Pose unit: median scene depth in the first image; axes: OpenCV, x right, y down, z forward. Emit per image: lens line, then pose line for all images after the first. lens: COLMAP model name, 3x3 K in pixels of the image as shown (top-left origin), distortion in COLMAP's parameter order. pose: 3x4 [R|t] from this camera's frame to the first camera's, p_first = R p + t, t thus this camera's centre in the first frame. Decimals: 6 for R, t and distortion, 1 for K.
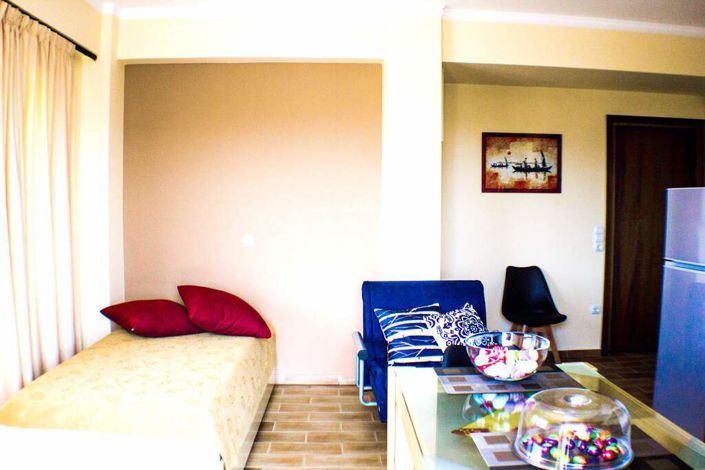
lens RADIAL K [[609.9, 0, 352.5], [0, 609.9, 235.0], [0, 0, 1]] dist [-0.202296, 0.072605]
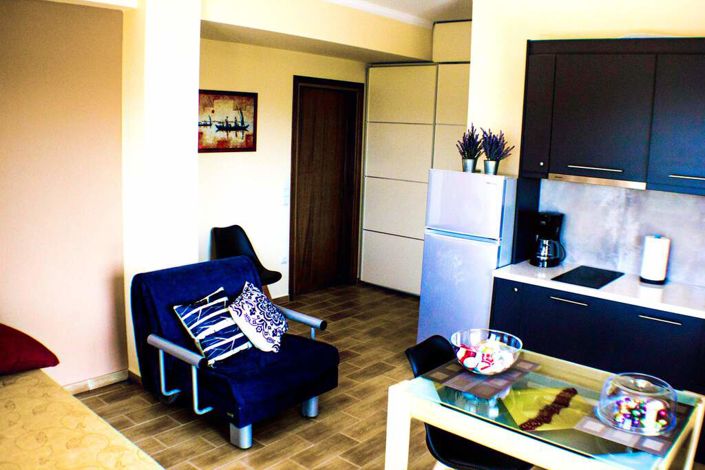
lens RADIAL K [[609.9, 0, 352.5], [0, 609.9, 235.0], [0, 0, 1]] dist [-0.202296, 0.072605]
pose [[0.688509, -0.108025, 0.717138, -0.293286], [0.003206, 0.989288, 0.145942, -0.079644], [-0.725221, -0.098183, 0.681480, 0.164223]]
